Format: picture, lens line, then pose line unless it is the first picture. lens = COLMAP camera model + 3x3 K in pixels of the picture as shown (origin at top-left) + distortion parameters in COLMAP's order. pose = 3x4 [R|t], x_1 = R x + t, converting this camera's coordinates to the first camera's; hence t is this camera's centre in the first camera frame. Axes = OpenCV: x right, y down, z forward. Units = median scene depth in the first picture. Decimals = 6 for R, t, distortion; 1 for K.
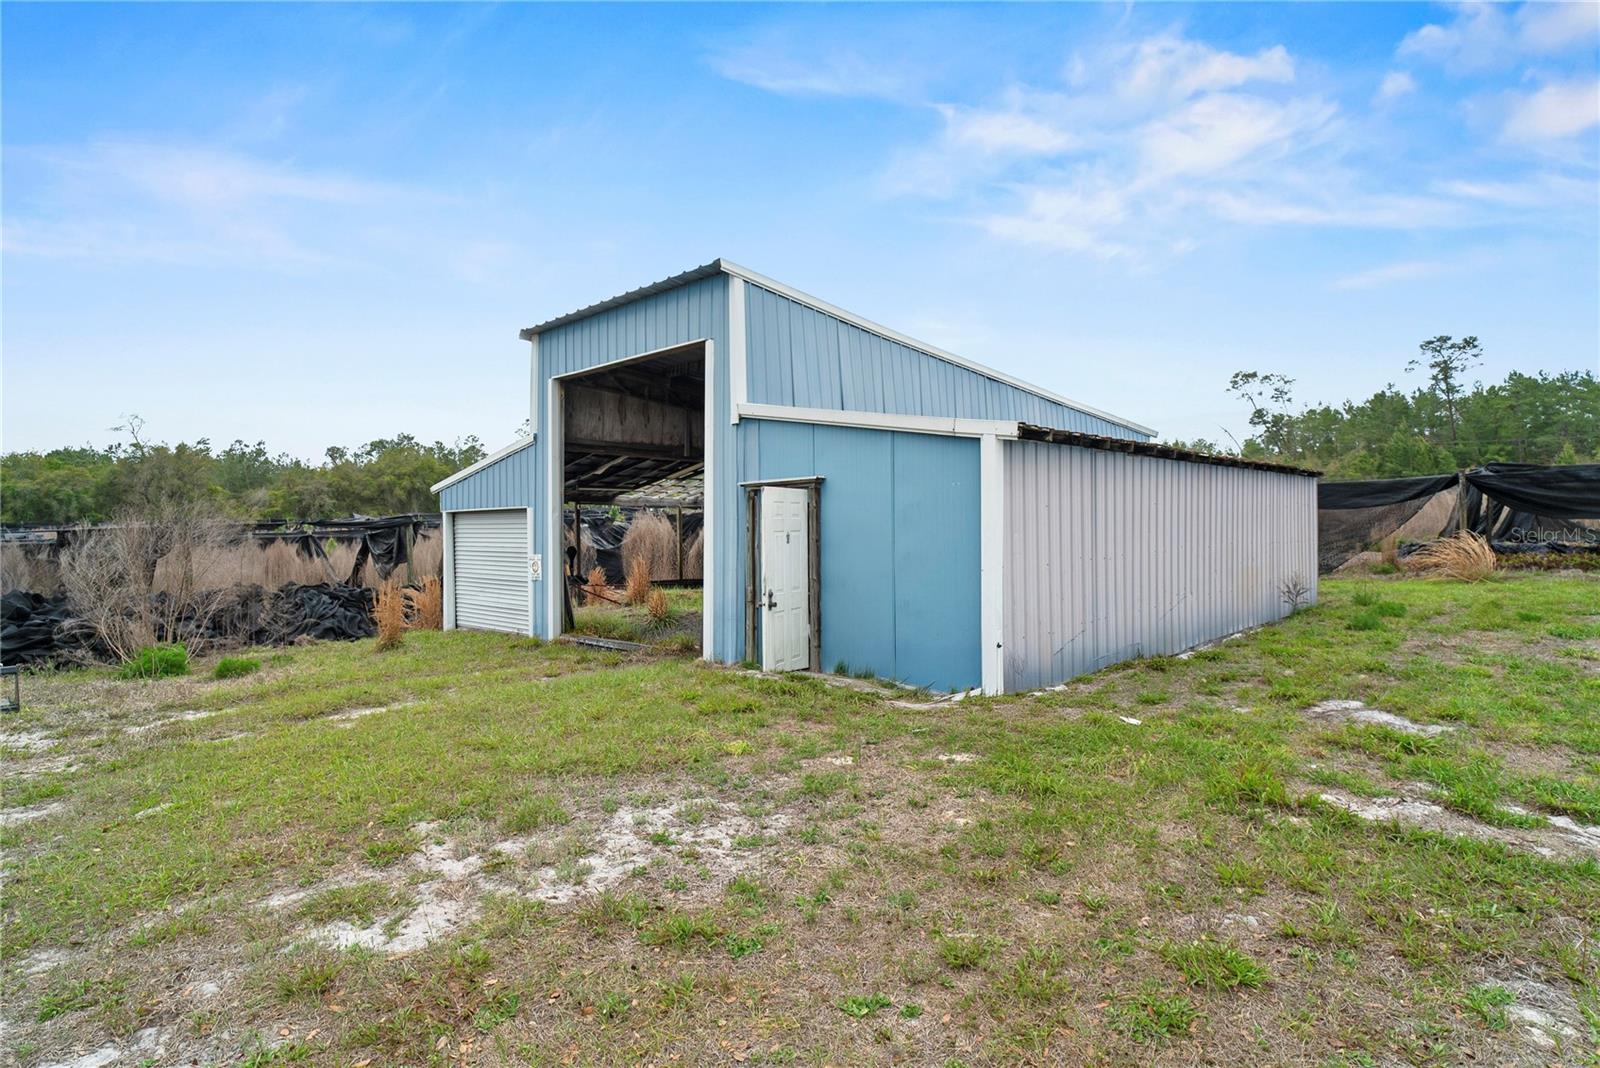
lens RADIAL K [[823.5, 0, 805.4], [0, 823.5, 533.2], [0, 0, 1]] dist [0.004322, -0.000492]
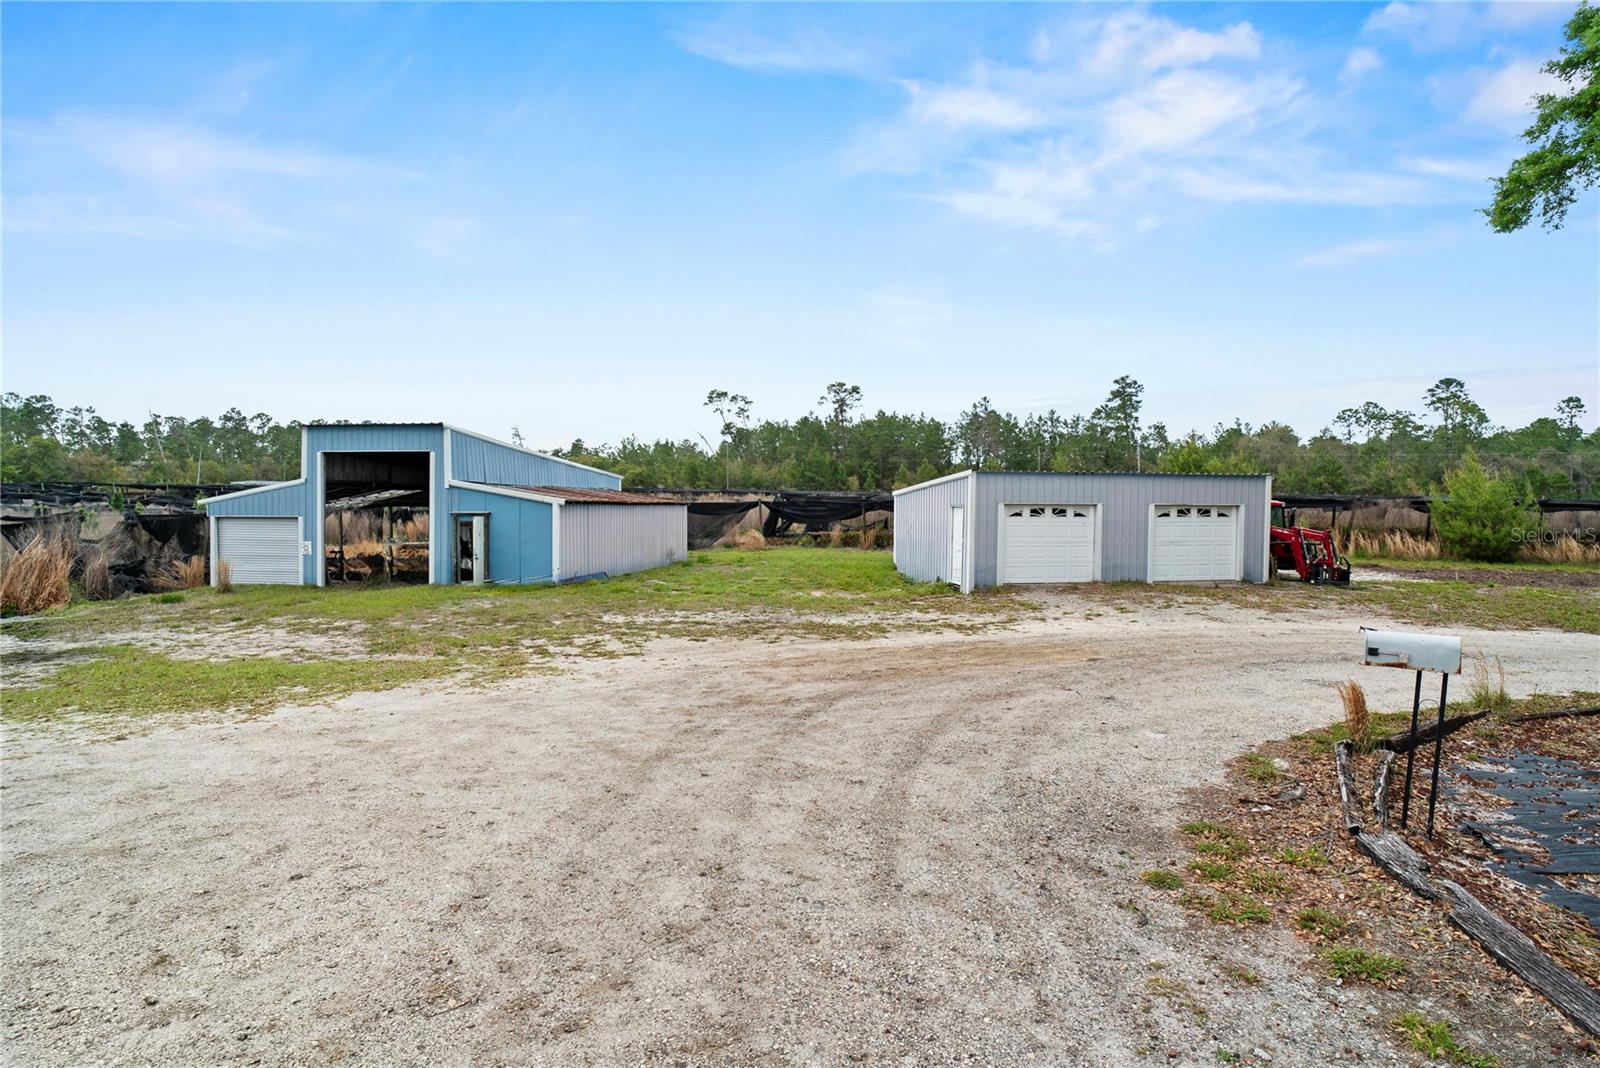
lens RADIAL K [[823.5, 0, 800.2], [0, 823.5, 528.2], [0, 0, 1]] dist [0.004322, -0.000492]
pose [[0.841242, 0.001528, 0.540657, -0.375194], [-0.010043, 0.999868, 0.012800, -0.038841], [-0.540566, -0.016198, 0.841146, -1.169545]]
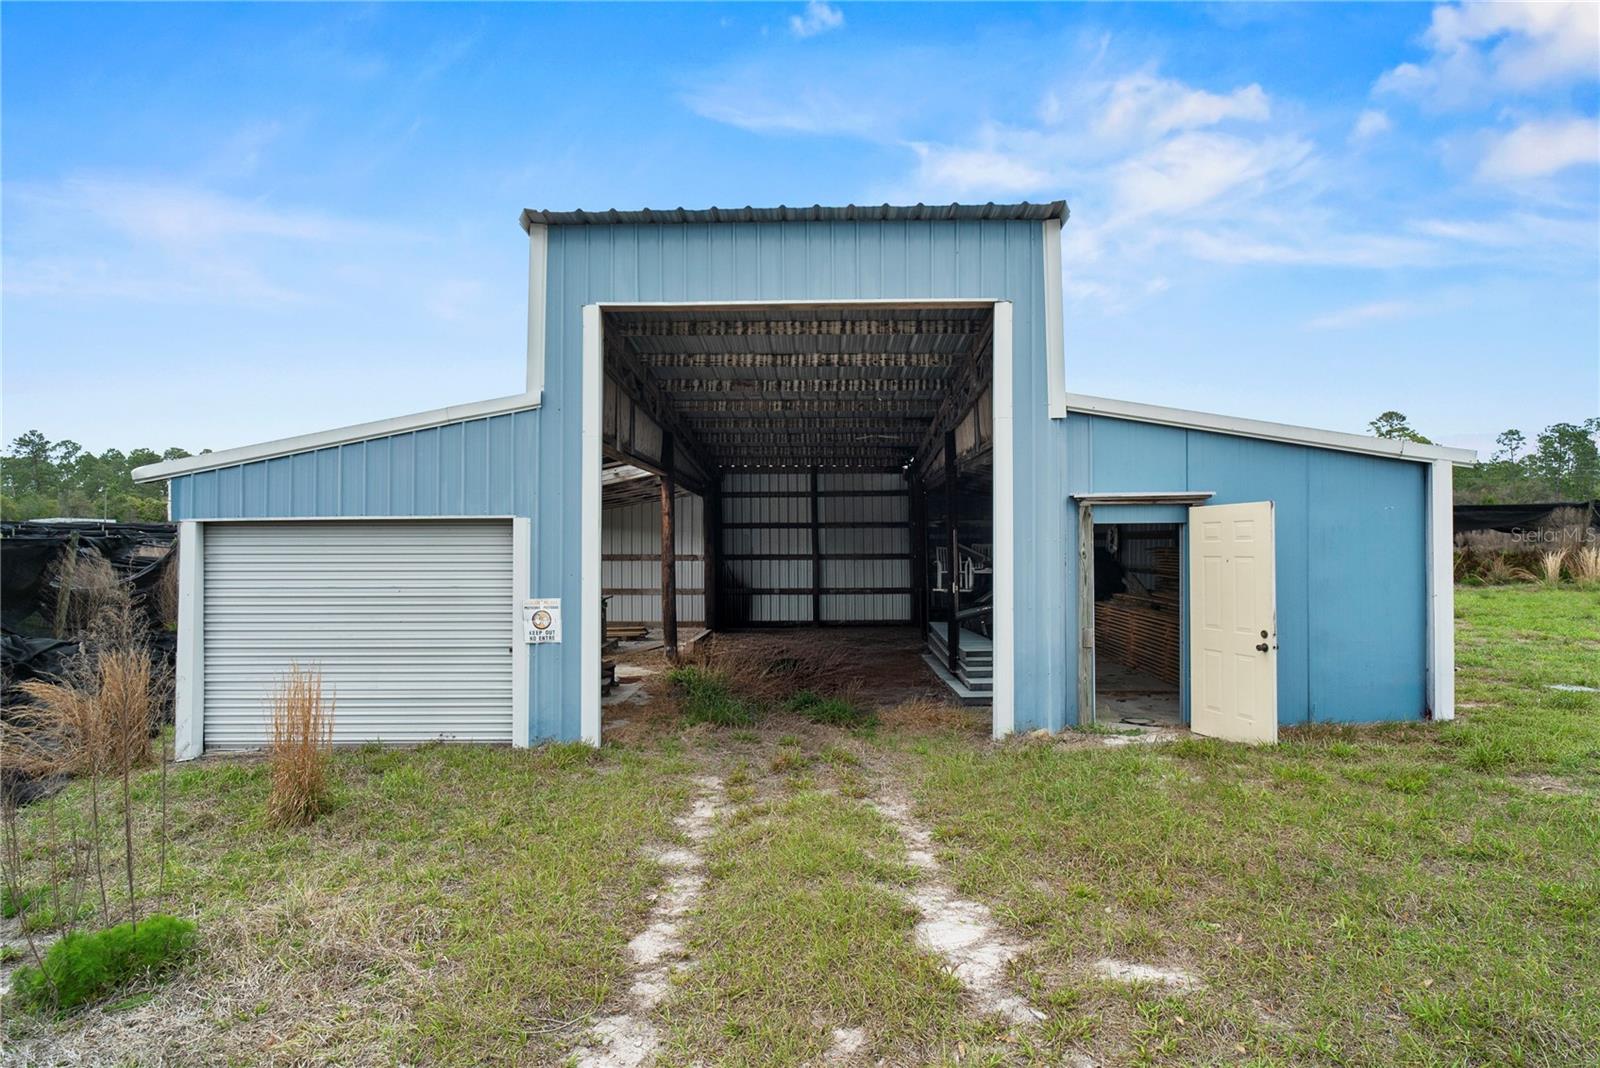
lens RADIAL K [[823.5, 0, 799.2], [0, 823.5, 540.1], [0, 0, 1]] dist [0.004322, -0.000492]
pose [[0.747871, 0.013658, 0.663704, -0.545275], [0.001846, 0.999742, -0.022653, -0.001975], [-0.663842, 0.018167, 0.747652, 0.417505]]
